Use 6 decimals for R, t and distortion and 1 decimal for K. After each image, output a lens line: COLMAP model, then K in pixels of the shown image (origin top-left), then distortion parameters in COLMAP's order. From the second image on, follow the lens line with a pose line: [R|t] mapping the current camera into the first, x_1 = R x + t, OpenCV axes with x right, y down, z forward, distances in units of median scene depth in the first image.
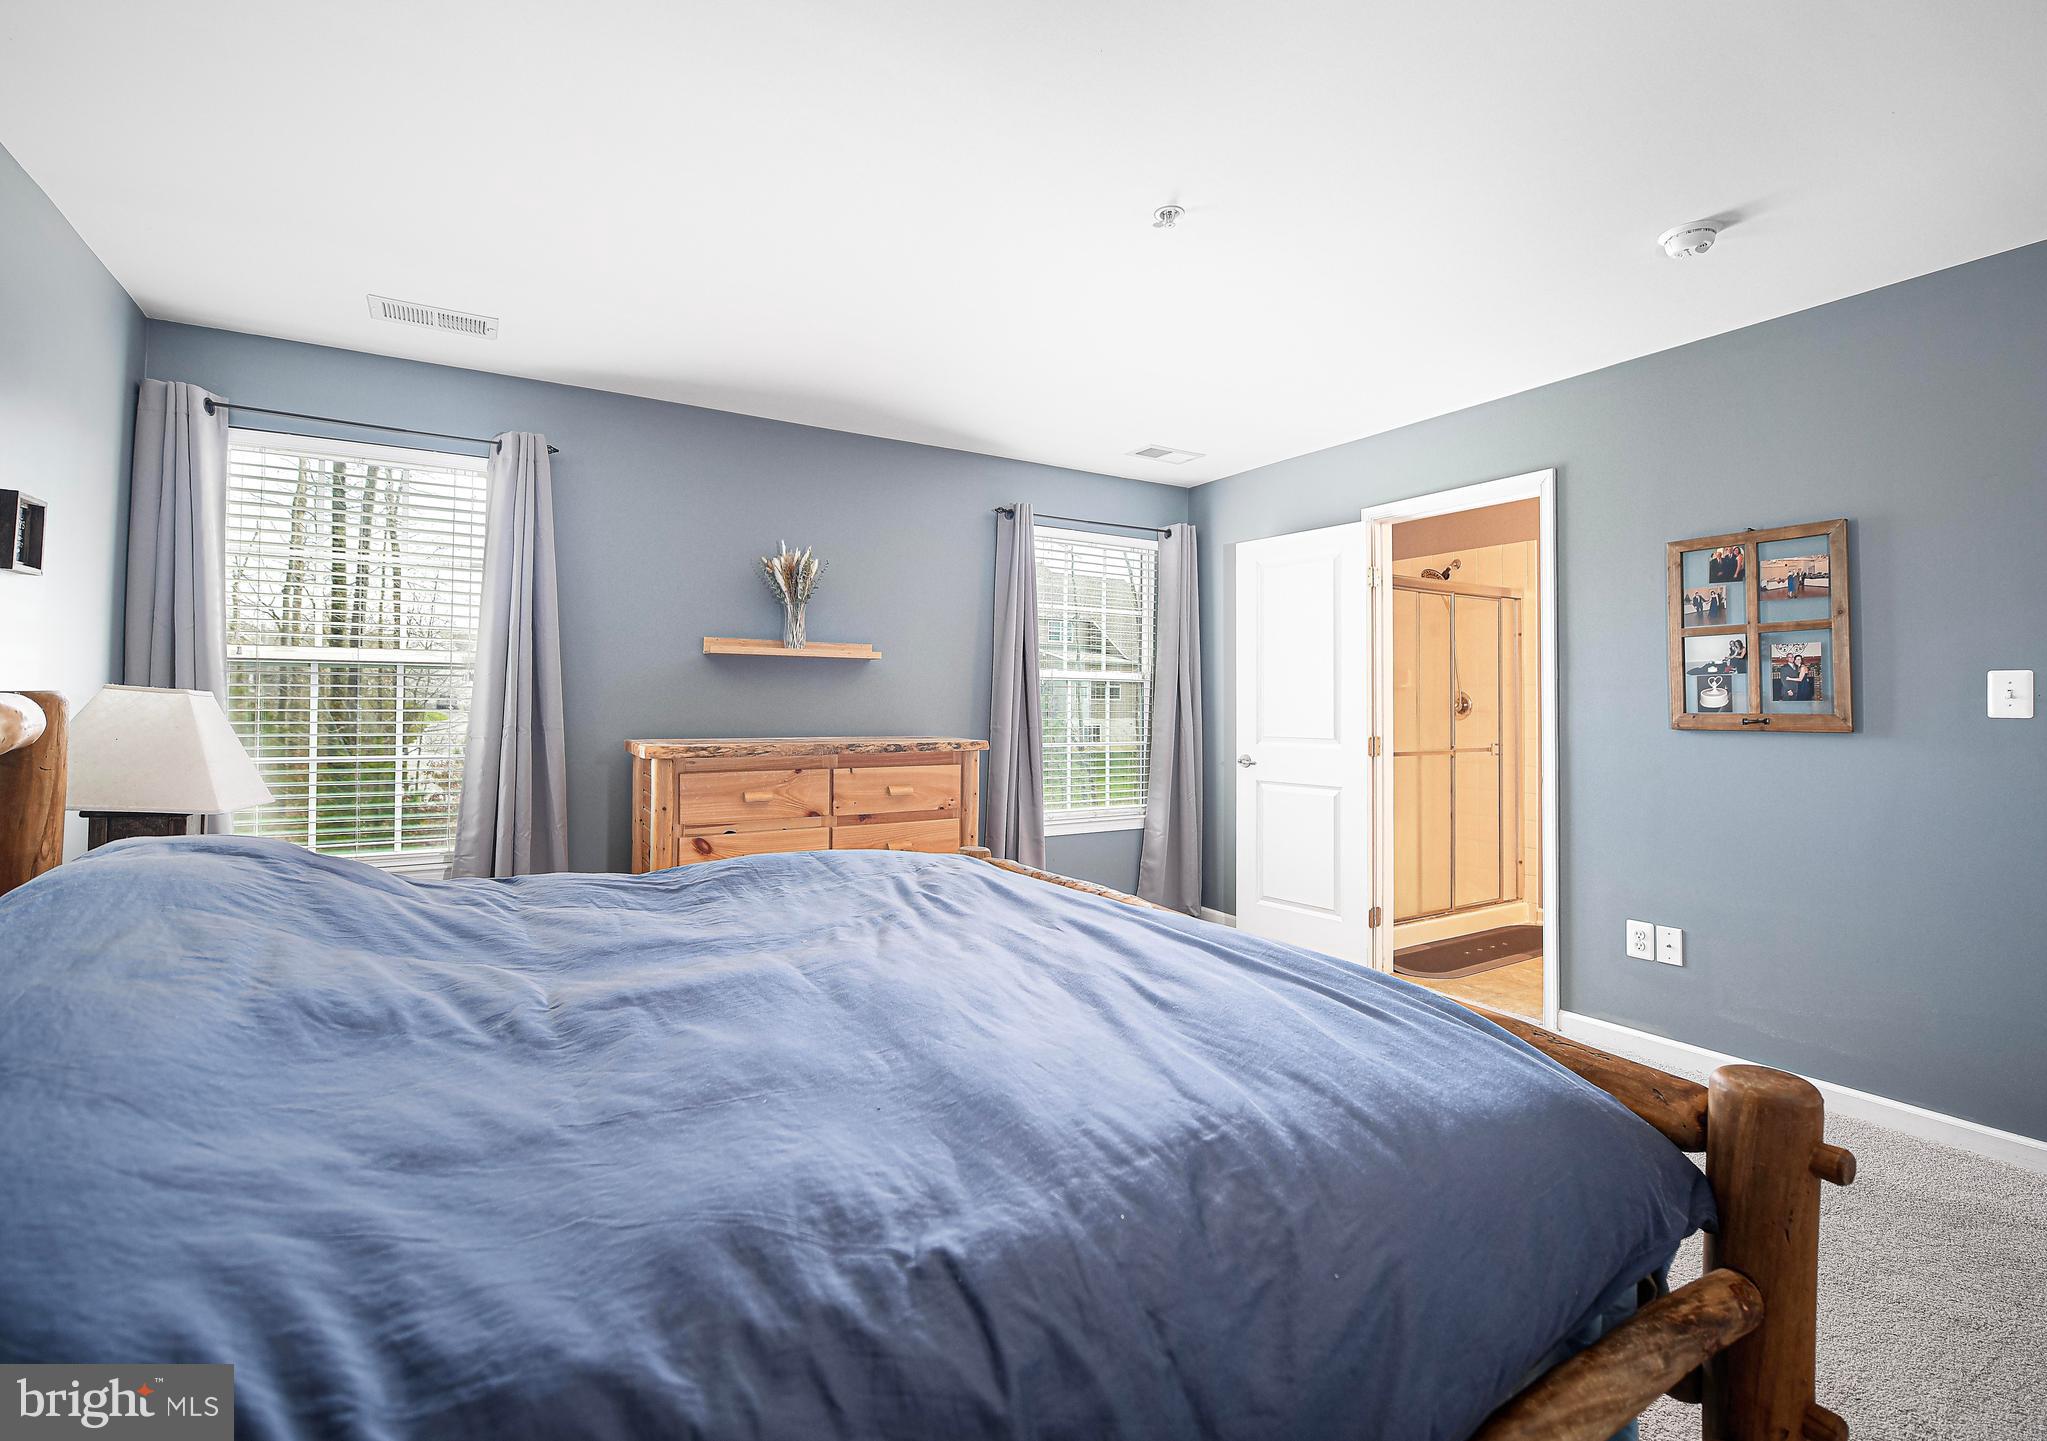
lens RADIAL K [[916.7, 0, 1023.5], [0, 916.7, 720.5], [0, 0, 1]] dist [-0.001513, -0.000226]
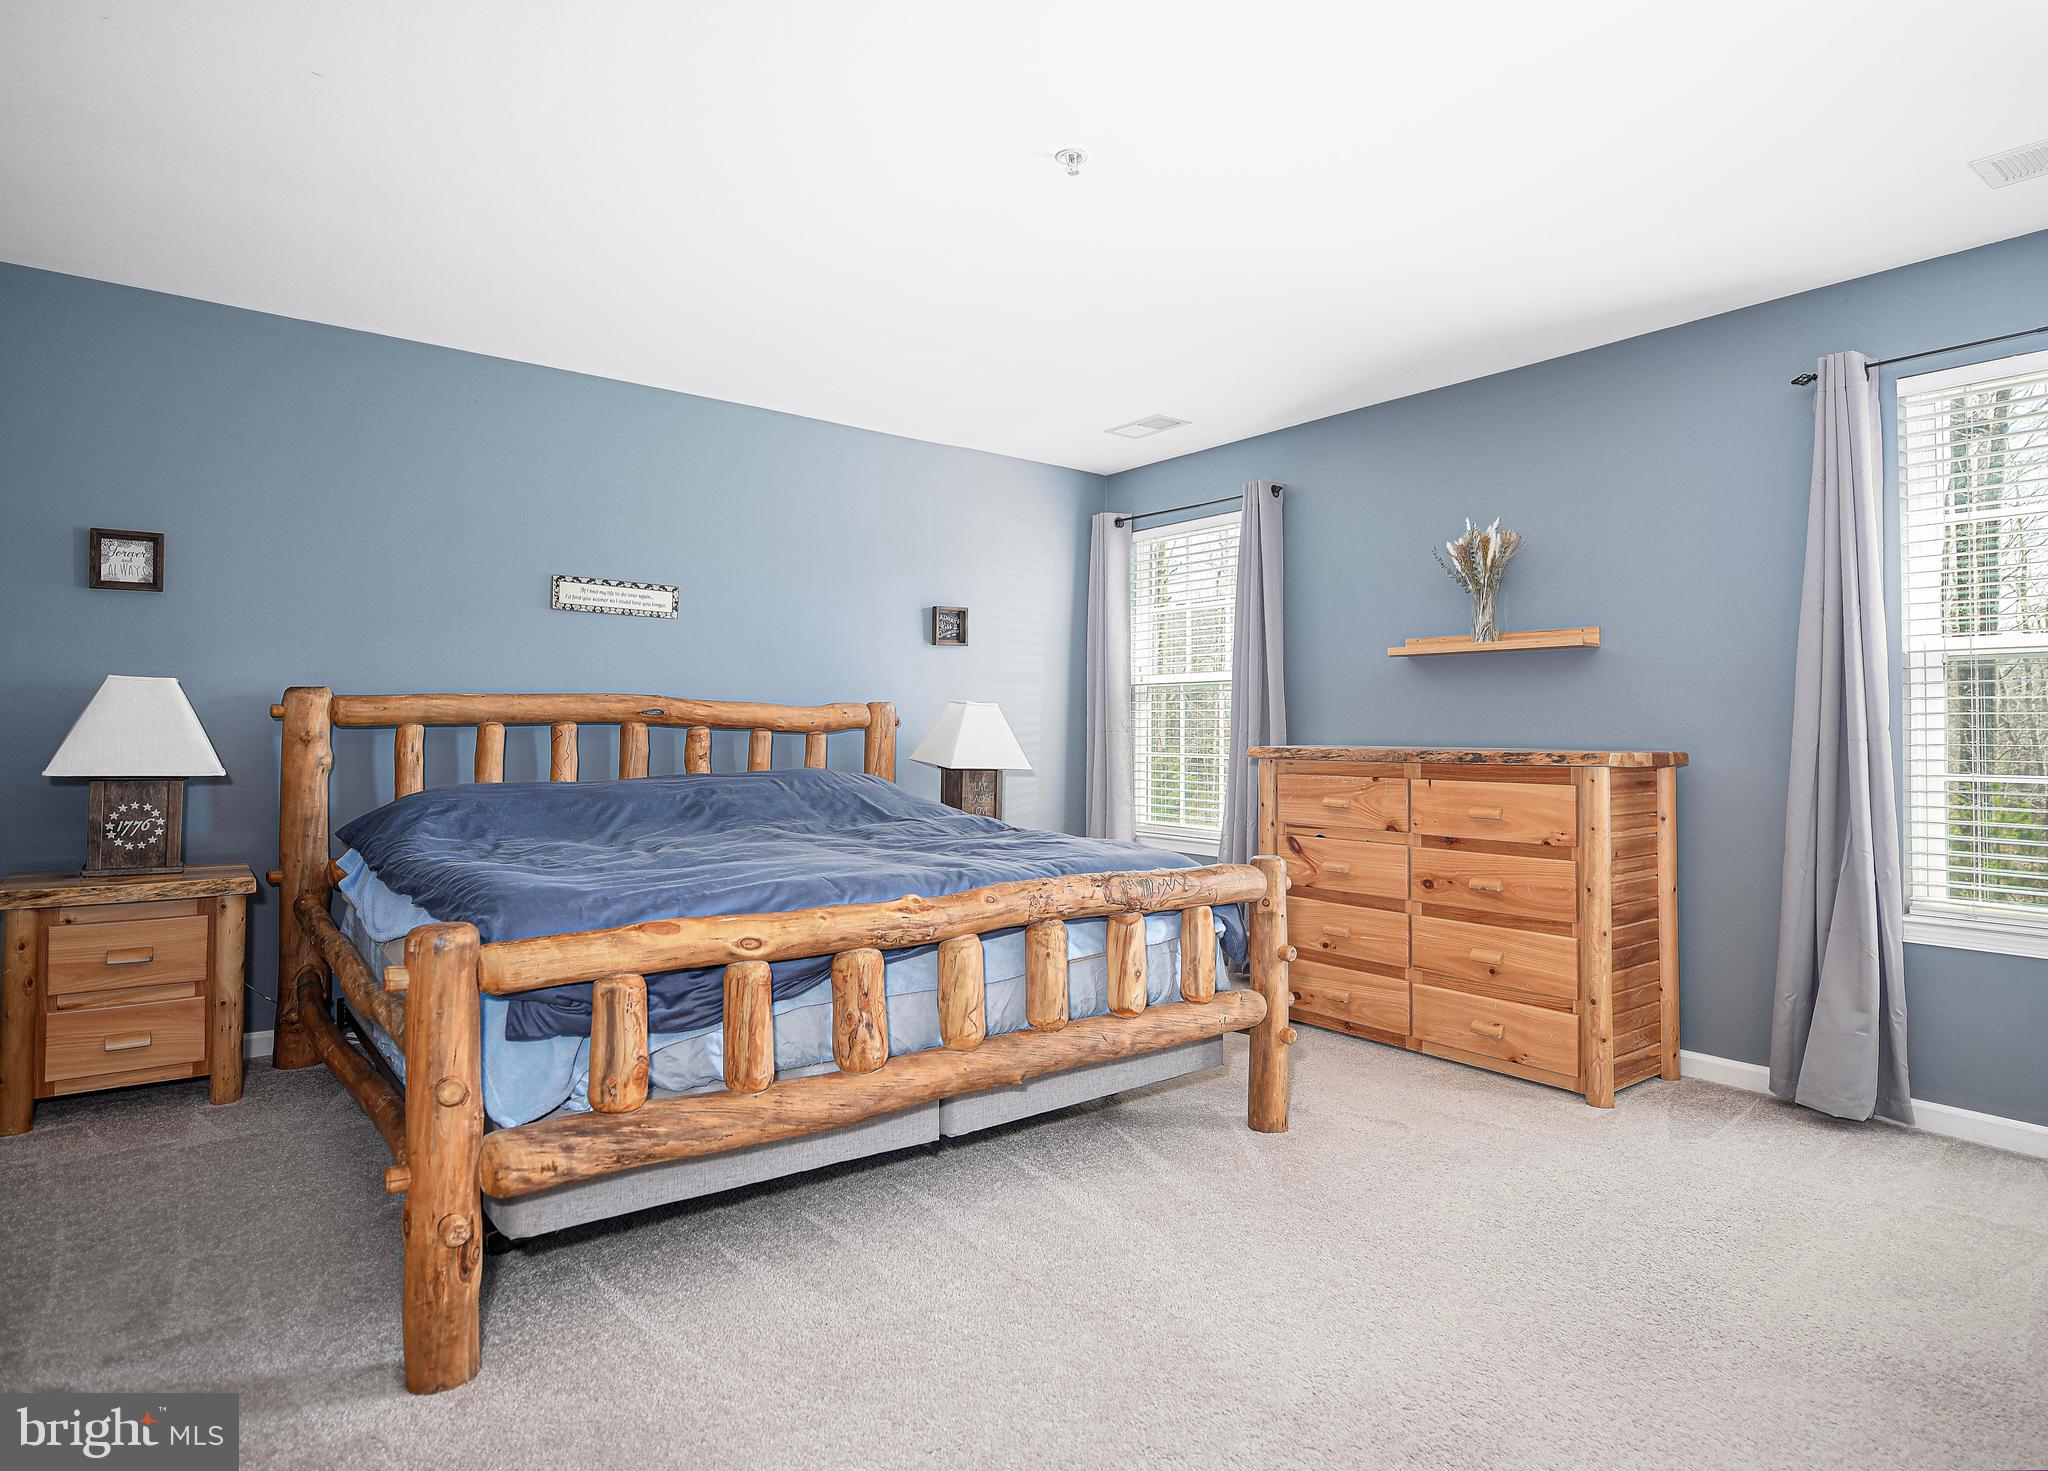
lens RADIAL K [[1178.6, 0, 1024.0], [0, 1178.6, 735.5], [0, 0, 1]] dist [0.001663, 0.000762]
pose [[0.121547, 0.002856, -0.992582, 0.842891], [0.003472, 0.999989, 0.003303, 0.005313], [0.992580, -0.003848, 0.121535, 0.479211]]
